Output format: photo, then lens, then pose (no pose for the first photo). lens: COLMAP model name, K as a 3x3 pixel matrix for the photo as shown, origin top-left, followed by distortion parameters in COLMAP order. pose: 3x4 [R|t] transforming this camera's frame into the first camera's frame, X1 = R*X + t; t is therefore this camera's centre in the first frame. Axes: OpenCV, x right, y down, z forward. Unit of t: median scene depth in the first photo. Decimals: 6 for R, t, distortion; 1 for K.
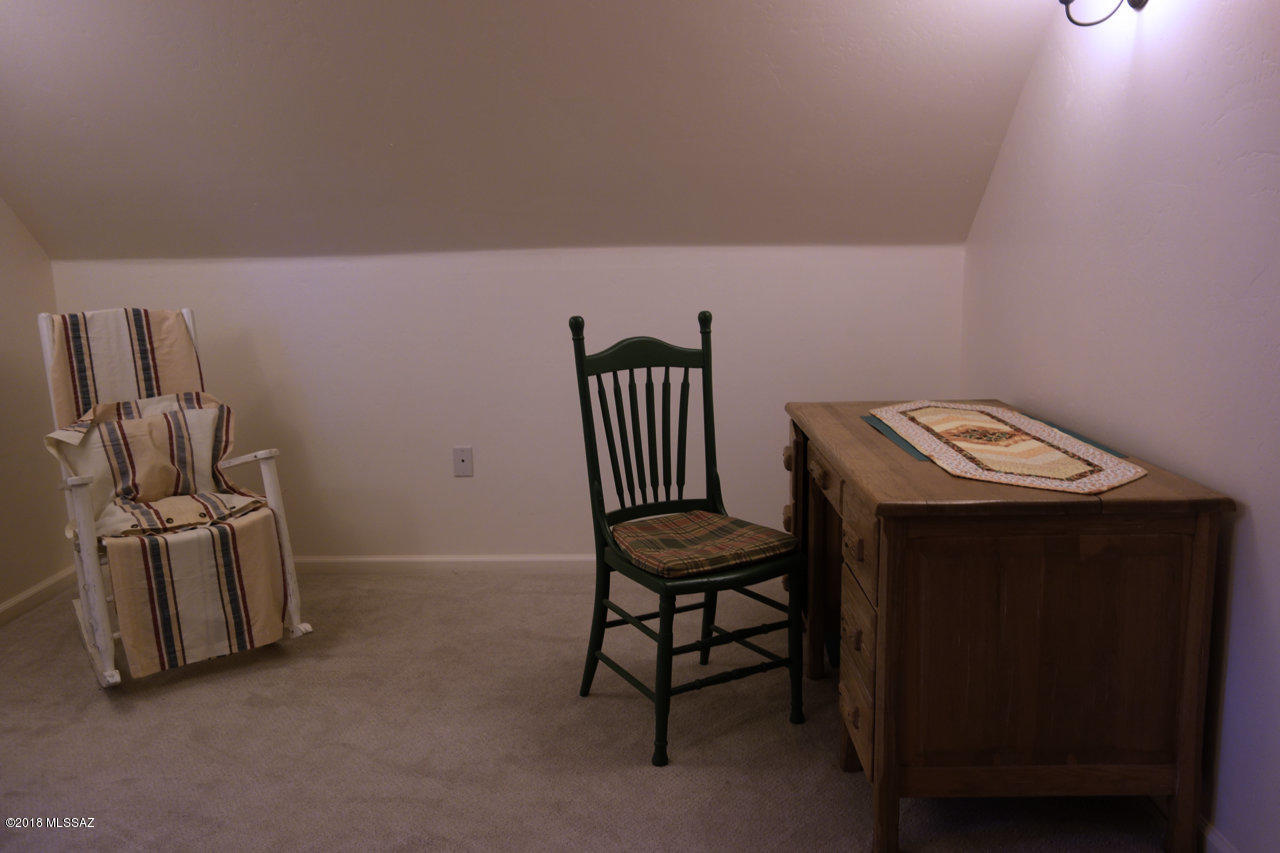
lens RADIAL K [[1002.1, 0, 640.0], [0, 1002.1, 426.5], [0, 0, 1]] dist [0.003348, 0.001686]
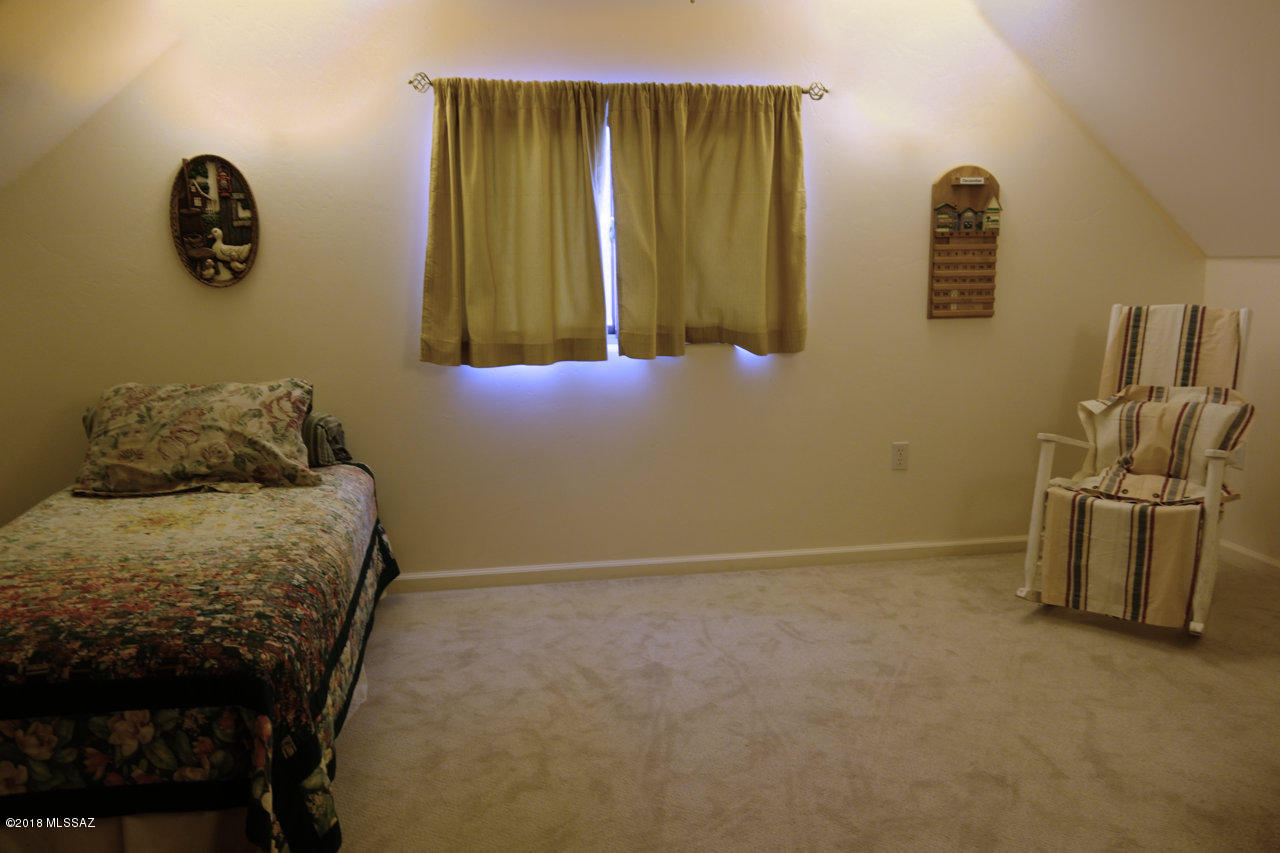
lens RADIAL K [[1002.1, 0, 640.0], [0, 1002.1, 426.5], [0, 0, 1]] dist [0.003348, 0.001686]
pose [[0.191051, 0.179046, -0.965113, 0.499038], [-0.159226, 0.975854, 0.149519, -0.059374], [0.968580, 0.125105, 0.214946, 0.204070]]
